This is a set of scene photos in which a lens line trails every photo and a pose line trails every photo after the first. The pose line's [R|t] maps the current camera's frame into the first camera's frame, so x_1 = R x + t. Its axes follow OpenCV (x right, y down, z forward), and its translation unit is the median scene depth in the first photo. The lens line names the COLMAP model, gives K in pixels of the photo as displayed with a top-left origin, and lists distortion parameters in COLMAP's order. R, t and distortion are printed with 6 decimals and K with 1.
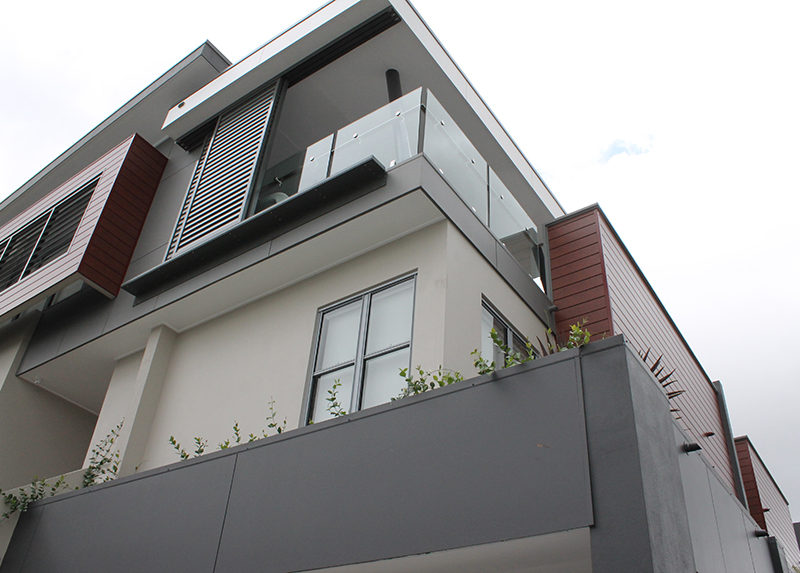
lens RADIAL K [[715.0, 0, 400.0], [0, 715.0, 286.5], [0, 0, 1]] dist [-0.122035, 0.003559]
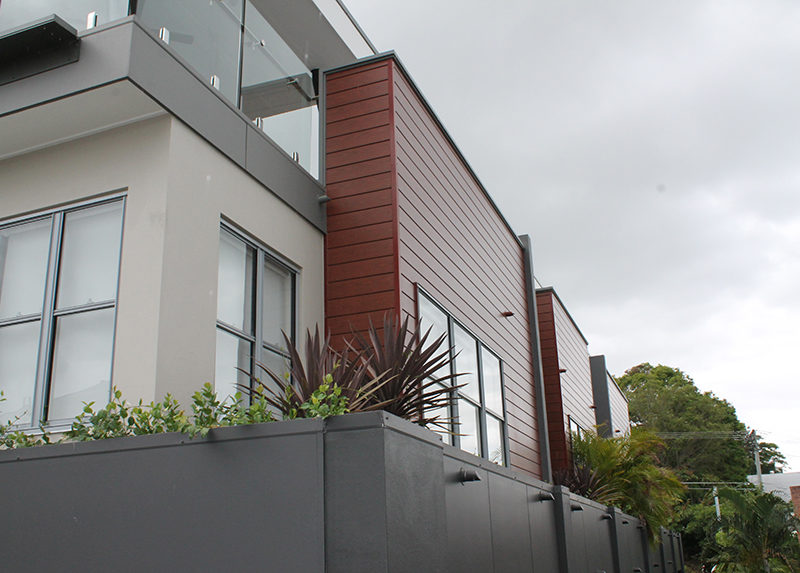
lens RADIAL K [[832.8, 0, 400.0], [0, 832.8, 286.5], [0, 0, 1]] dist [-0.119925, 0.018226]
pose [[0.964137, -0.012150, 0.265127, 0.065662], [-0.077326, 0.942754, 0.324400, -0.208749], [-0.253891, -0.333268, 0.908004, 0.158486]]
